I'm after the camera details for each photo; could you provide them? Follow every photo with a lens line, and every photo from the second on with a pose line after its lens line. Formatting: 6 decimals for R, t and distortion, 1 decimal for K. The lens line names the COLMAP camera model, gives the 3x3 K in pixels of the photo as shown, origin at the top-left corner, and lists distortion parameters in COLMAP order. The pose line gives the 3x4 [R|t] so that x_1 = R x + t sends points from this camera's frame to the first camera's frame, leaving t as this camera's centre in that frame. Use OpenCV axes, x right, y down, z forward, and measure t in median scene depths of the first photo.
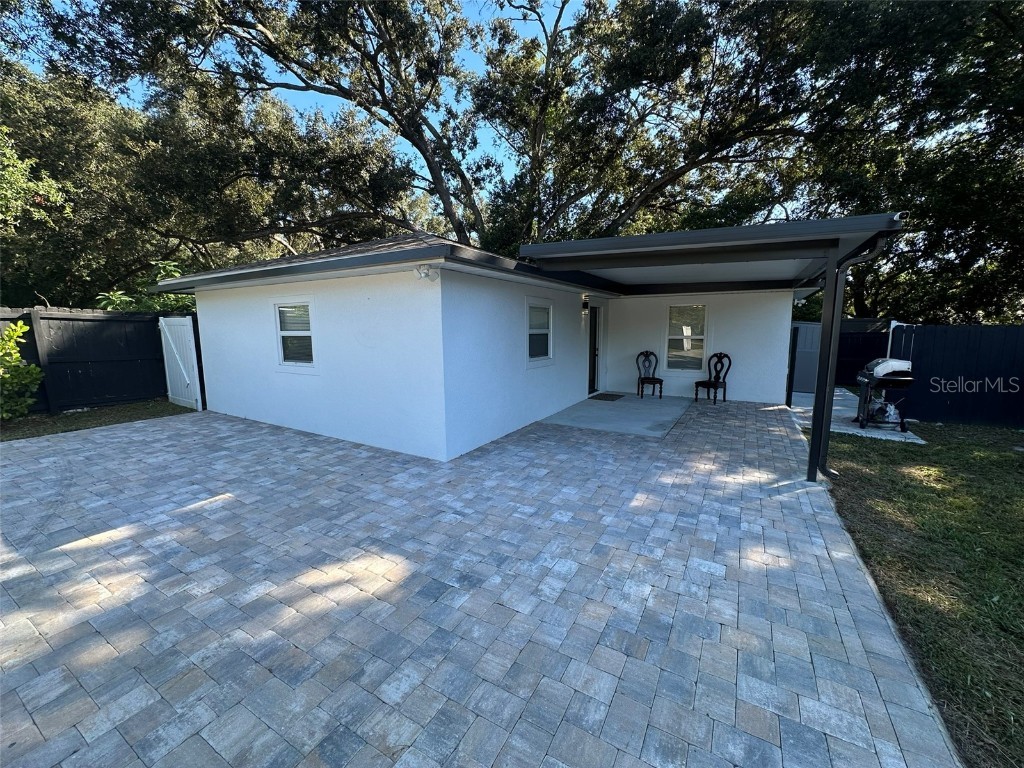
lens RADIAL K [[409.9, 0, 512.7], [0, 409.9, 382.5], [0, 0, 1]] dist [-0.002162, 0.000826]
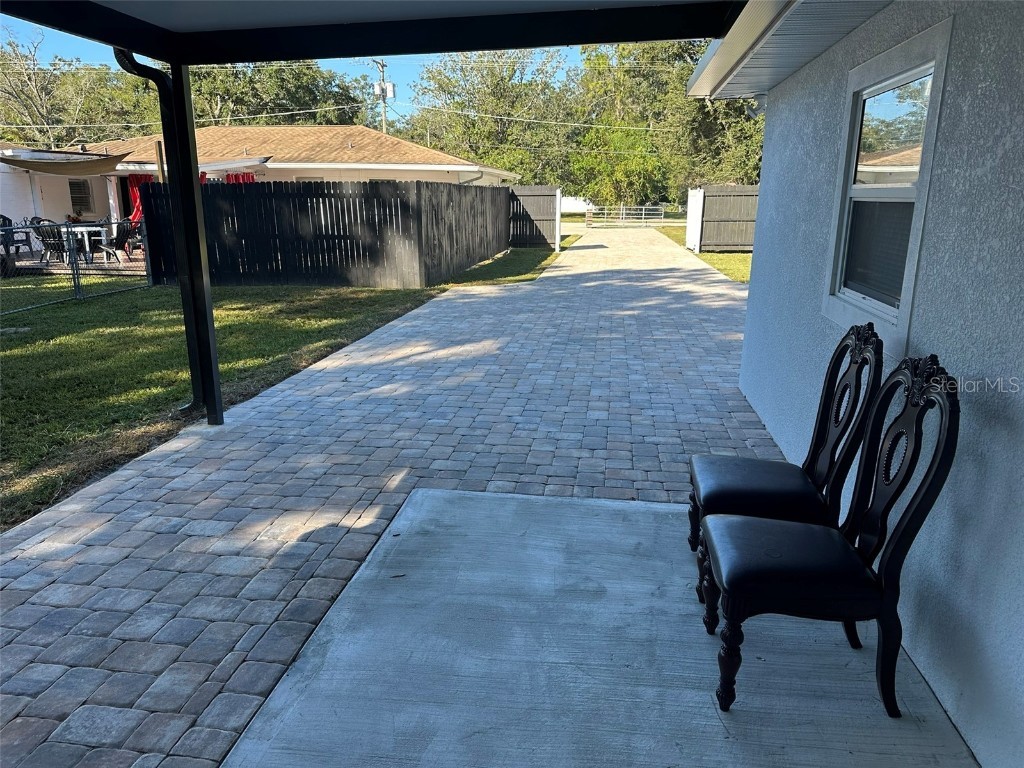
lens RADIAL K [[719.0, 0, 510.8], [0, 719.0, 390.9], [0, 0, 1]] dist [0.014316, -0.000590]
pose [[-0.931677, 0.098291, -0.349739, 0.288488], [-0.043701, 0.925390, 0.376489, -0.111783], [0.360650, 0.366050, -0.857869, 0.891721]]
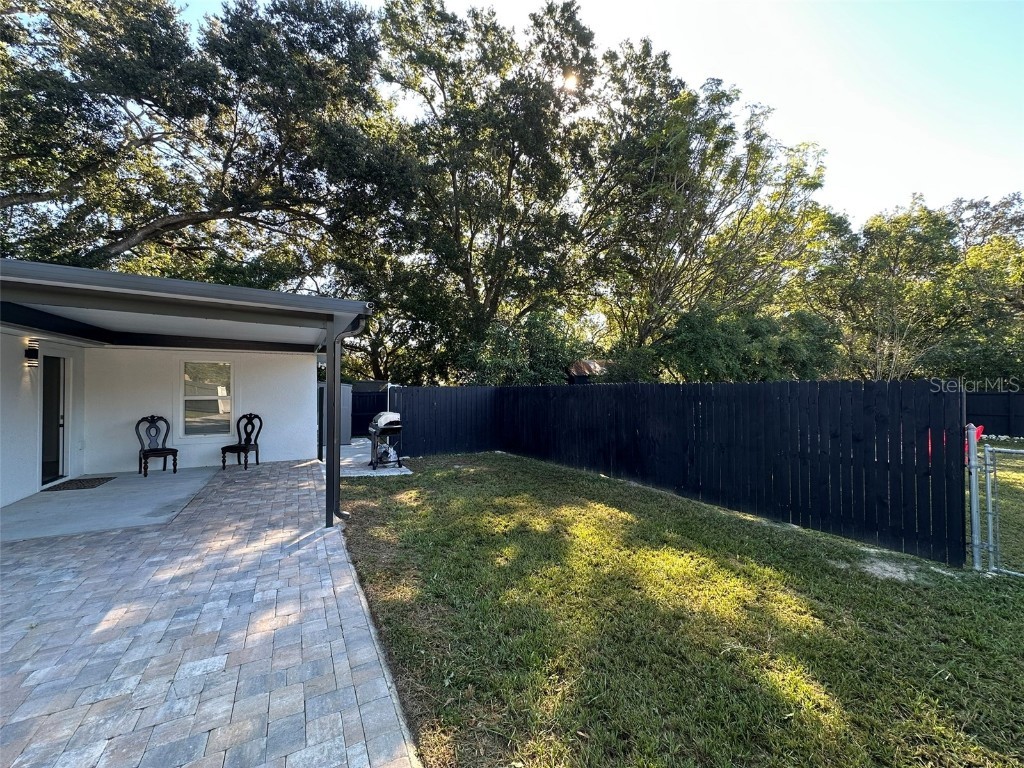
lens RADIAL K [[409.9, 0, 512.6], [0, 409.9, 383.1], [0, 0, 1]] dist [-0.002162, 0.000826]
pose [[0.531832, 0.014485, 0.846726, 0.027991], [0.106522, 0.990768, -0.083856, 0.001935], [-0.840124, 0.134792, 0.525379, -0.021261]]
